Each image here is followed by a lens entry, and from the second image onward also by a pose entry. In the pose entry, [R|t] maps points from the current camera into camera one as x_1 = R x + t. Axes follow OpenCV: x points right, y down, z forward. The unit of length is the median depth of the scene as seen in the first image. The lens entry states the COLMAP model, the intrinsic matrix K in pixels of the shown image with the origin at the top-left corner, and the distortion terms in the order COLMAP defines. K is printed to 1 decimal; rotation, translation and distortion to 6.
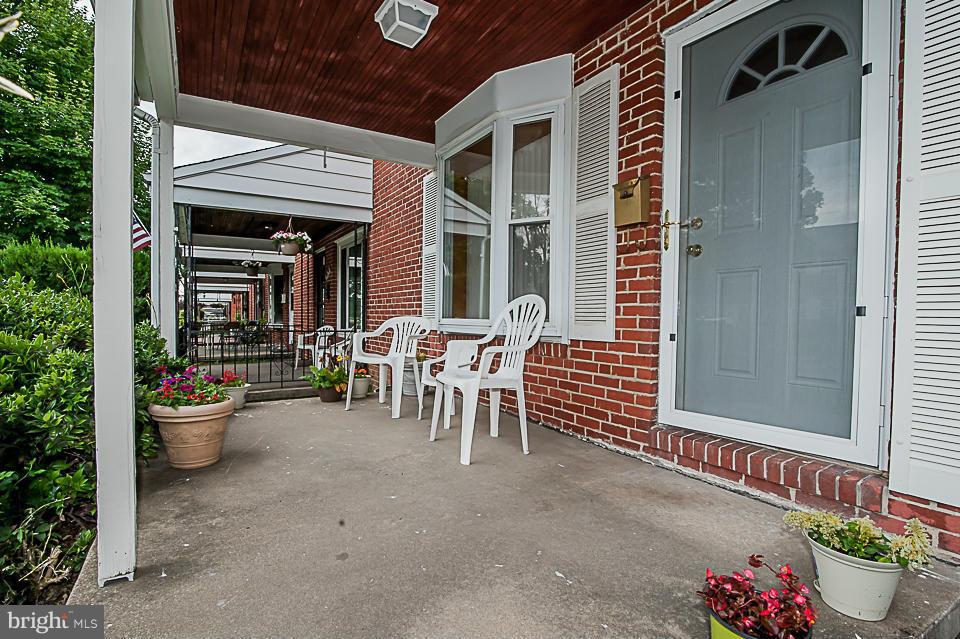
lens RADIAL K [[462.8, 0, 480.0], [0, 462.8, 319.5], [0, 0, 1]] dist [-0.019818, -0.000240]
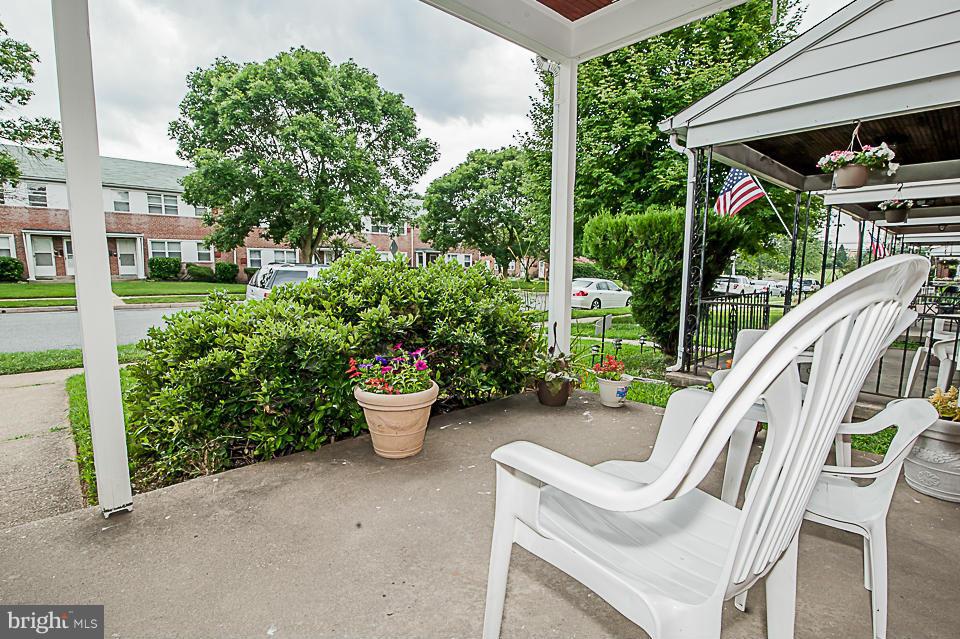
lens RADIAL K [[462.8, 0, 480.0], [0, 462.8, 319.5], [0, 0, 1]] dist [-0.019818, -0.000240]
pose [[0.179958, 0.121728, -0.976113, 0.331160], [-0.006225, 0.992435, 0.122616, -0.082702], [0.983655, -0.015989, 0.179355, 0.970051]]
